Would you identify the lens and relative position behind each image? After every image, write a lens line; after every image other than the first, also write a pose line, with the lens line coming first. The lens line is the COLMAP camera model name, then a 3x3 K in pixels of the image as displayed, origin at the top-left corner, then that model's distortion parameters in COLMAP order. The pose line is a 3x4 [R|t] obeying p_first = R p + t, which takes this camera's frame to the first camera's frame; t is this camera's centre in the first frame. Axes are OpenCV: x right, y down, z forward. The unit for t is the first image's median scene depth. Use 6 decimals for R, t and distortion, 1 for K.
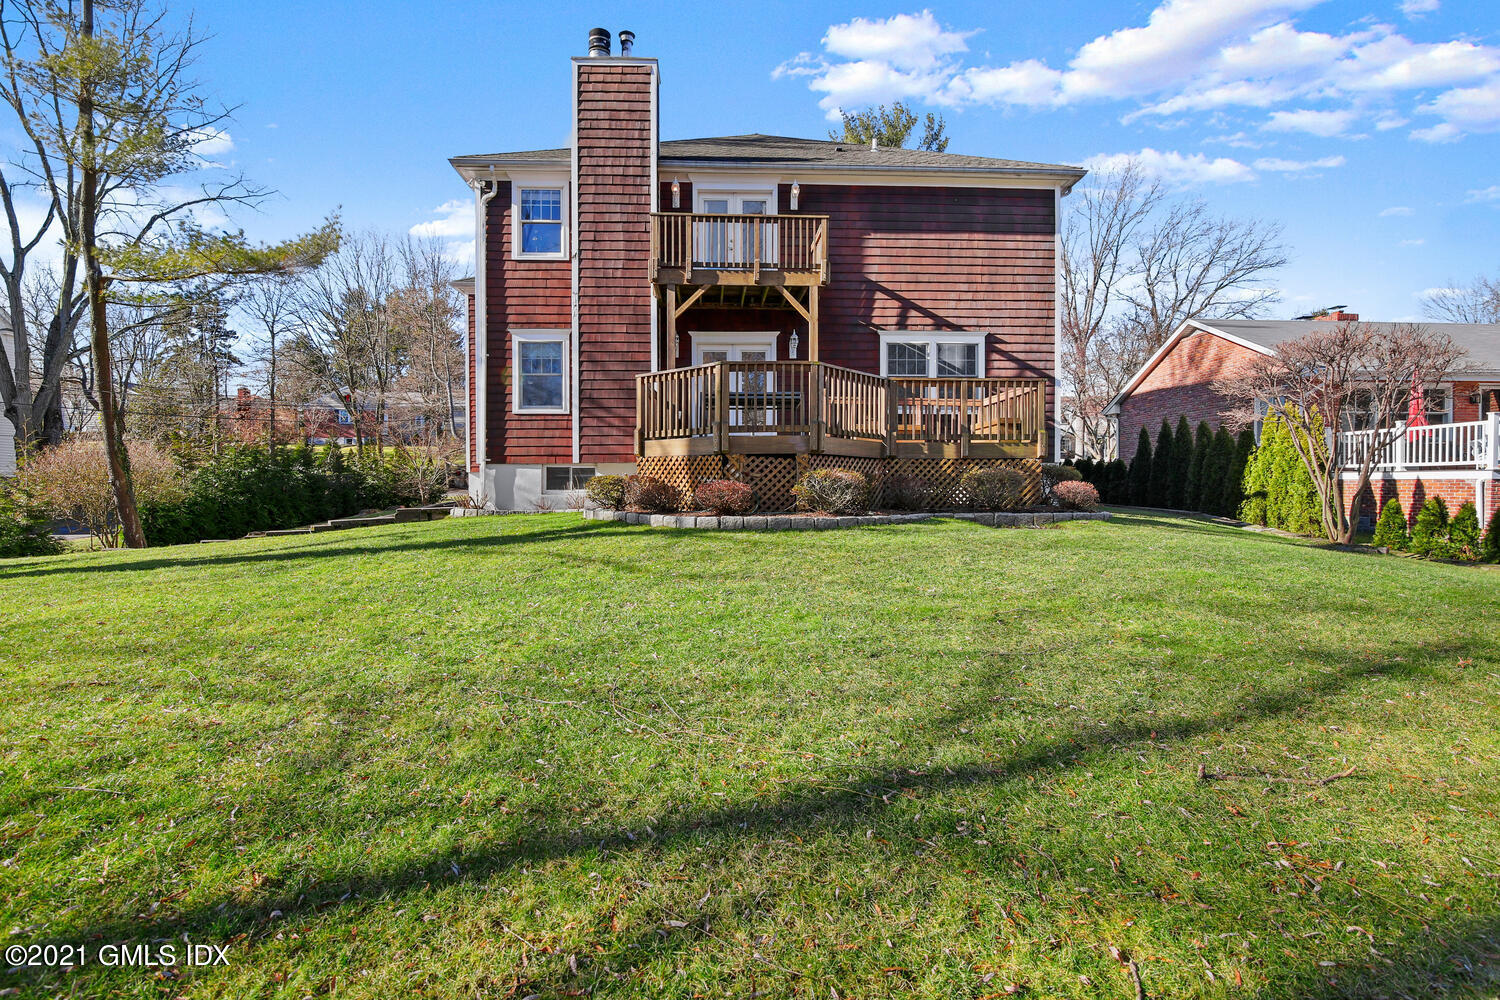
lens RADIAL K [[718.1, 0, 753.4], [0, 718.1, 495.6], [0, 0, 1]] dist [-0.019873, 0.001021]
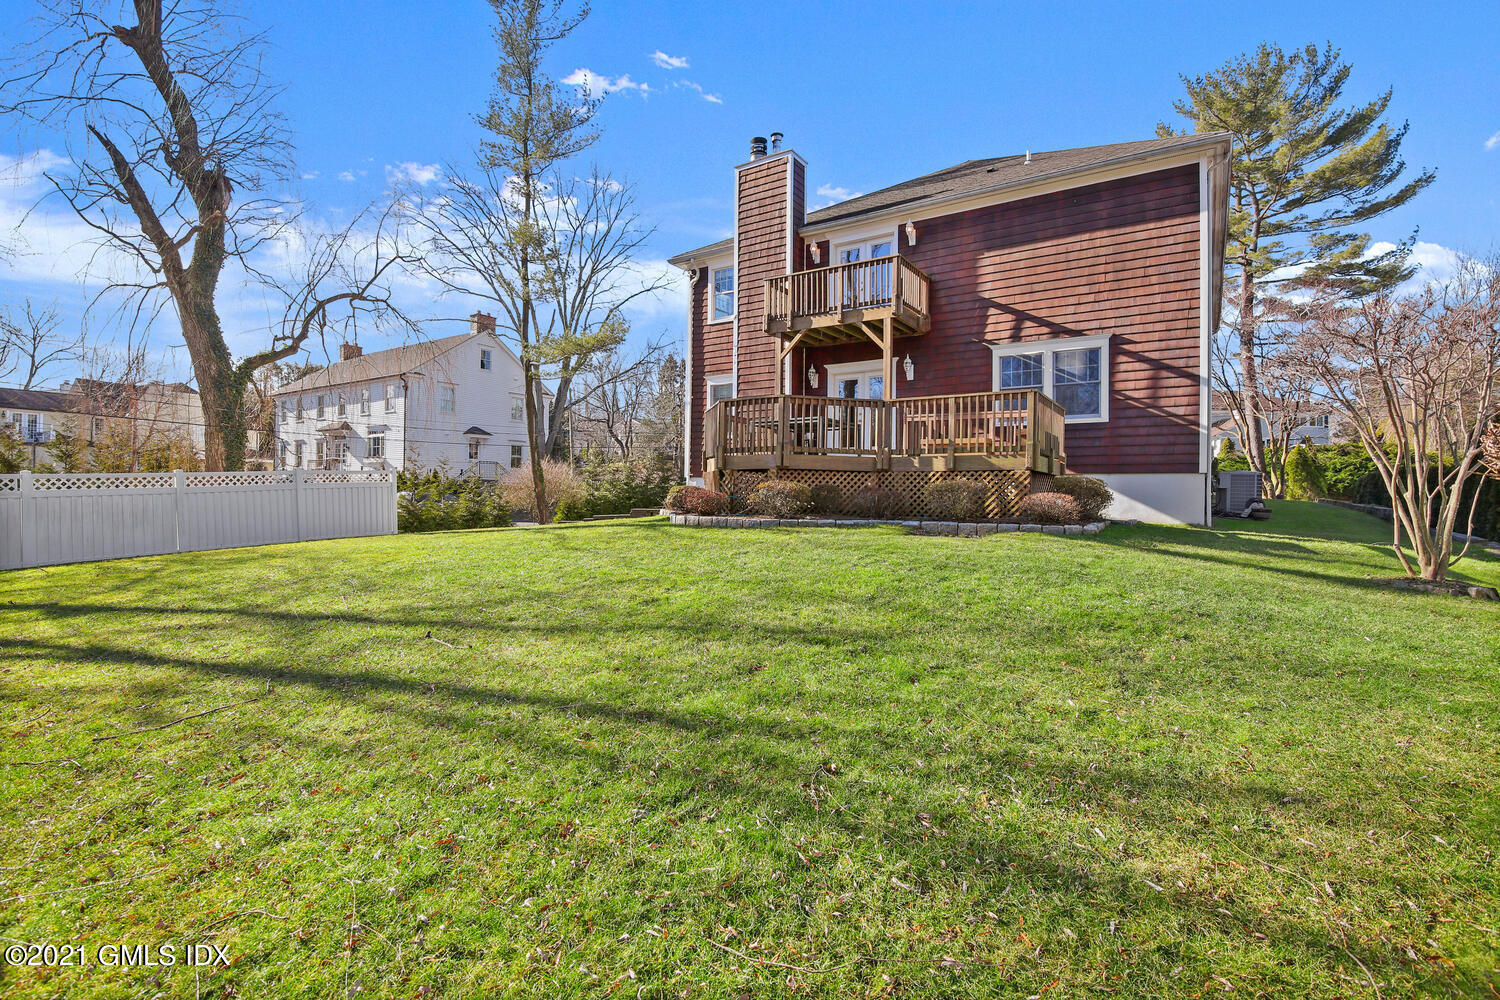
lens RADIAL K [[693.1, 0, 744.6], [0, 693.1, 483.3], [0, 0, 1]] dist [-0.017633, 0.000323]
pose [[0.809358, 0.000753, -0.587315, 0.468239], [-0.021434, 0.999371, -0.028257, 0.001212], [0.586924, 0.035459, 0.808865, 0.003976]]
